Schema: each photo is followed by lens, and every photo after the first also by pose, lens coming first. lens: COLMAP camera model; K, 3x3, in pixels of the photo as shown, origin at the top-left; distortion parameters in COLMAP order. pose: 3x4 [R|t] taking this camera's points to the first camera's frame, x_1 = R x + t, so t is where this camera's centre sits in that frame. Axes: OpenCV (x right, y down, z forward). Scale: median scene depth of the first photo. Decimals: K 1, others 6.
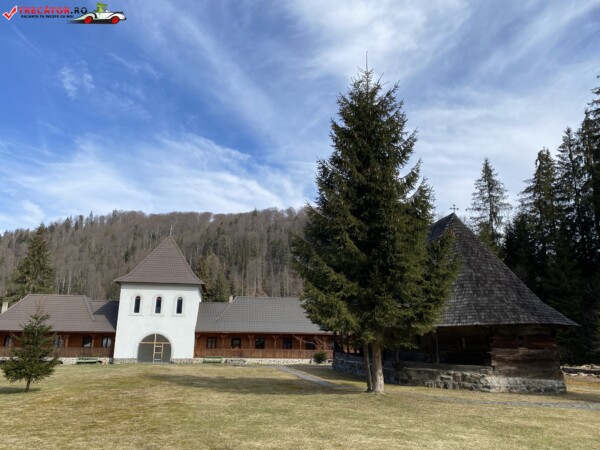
lens RADIAL K [[458.9, 0, 272.0], [0, 458.9, 214.4], [0, 0, 1]] dist [0.001813, -0.007182]
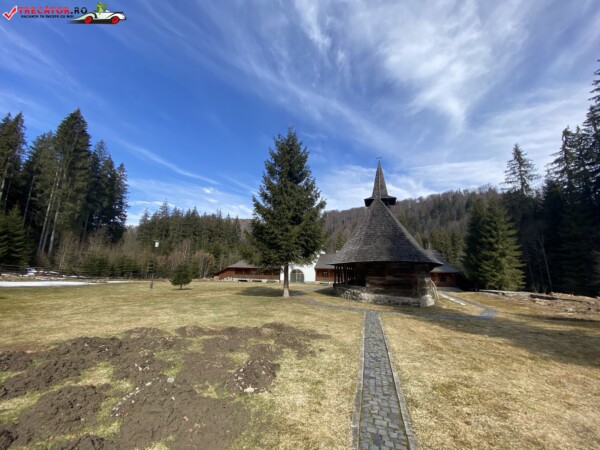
lens RADIAL K [[238.6, 0, 289.5], [0, 238.6, 230.3], [0, 0, 1]] dist [0.022211, -0.021297]
pose [[0.873855, -0.074243, -0.480485, 0.207527], [0.115435, 0.991695, 0.056707, 0.015224], [0.472284, -0.105018, 0.875168, 0.044331]]
